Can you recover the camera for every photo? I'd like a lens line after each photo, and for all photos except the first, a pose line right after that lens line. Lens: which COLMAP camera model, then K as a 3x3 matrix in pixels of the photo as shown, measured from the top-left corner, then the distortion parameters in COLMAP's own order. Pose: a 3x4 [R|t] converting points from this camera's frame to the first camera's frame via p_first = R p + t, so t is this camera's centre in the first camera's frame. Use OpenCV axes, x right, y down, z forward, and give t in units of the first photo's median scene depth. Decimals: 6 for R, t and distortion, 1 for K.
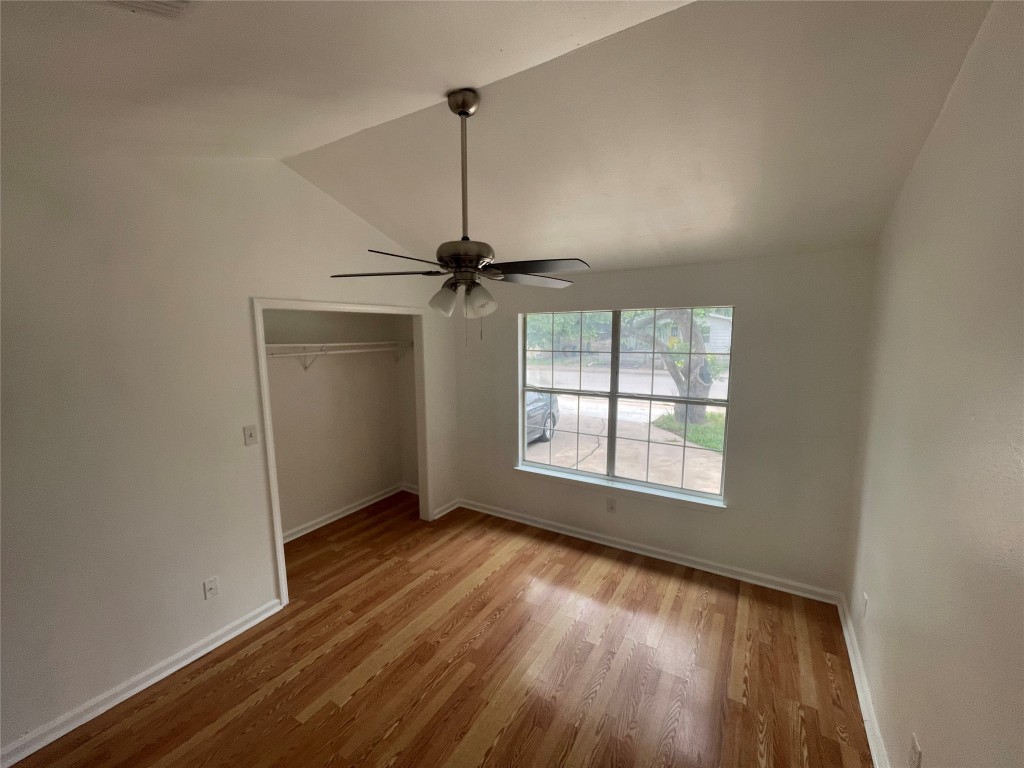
lens RADIAL K [[411.4, 0, 517.8], [0, 411.4, 381.3], [0, 0, 1]] dist [-0.008343, -0.000011]
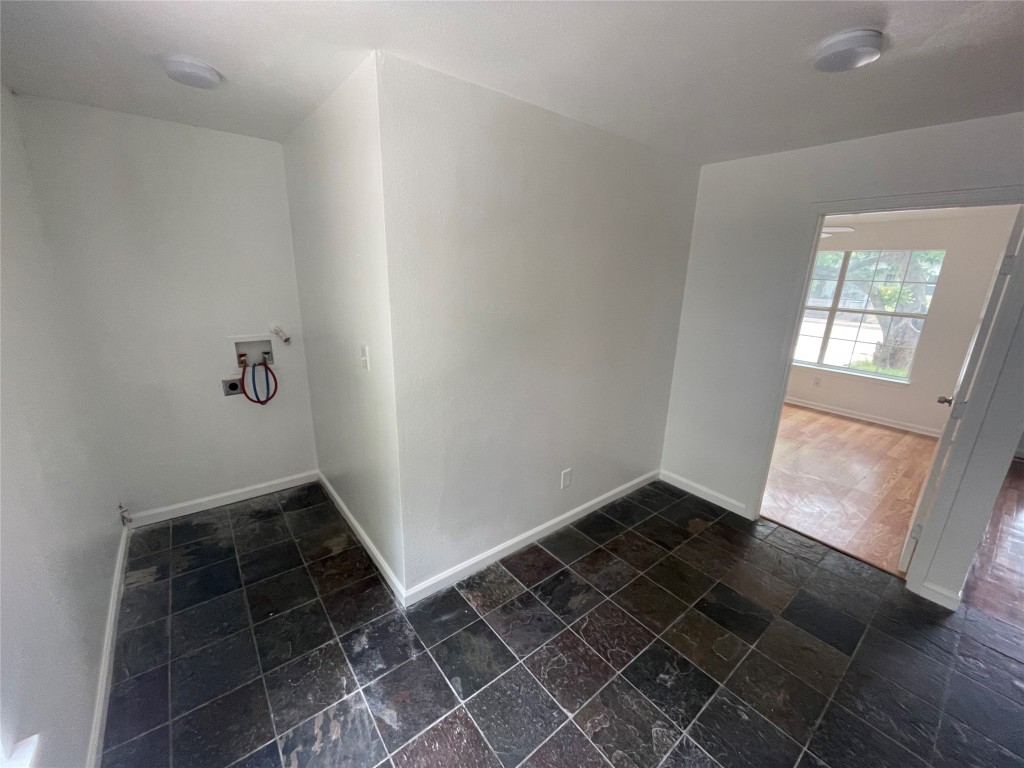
lens RADIAL K [[411.4, 0, 507.3], [0, 411.4, 380.1], [0, 0, 1]] dist [-0.008343, -0.000011]
pose [[0.929270, 0.132149, -0.344954, -0.342083], [-0.081390, 0.984119, 0.157752, 0.158234], [0.360322, -0.118518, 0.925268, -0.887887]]
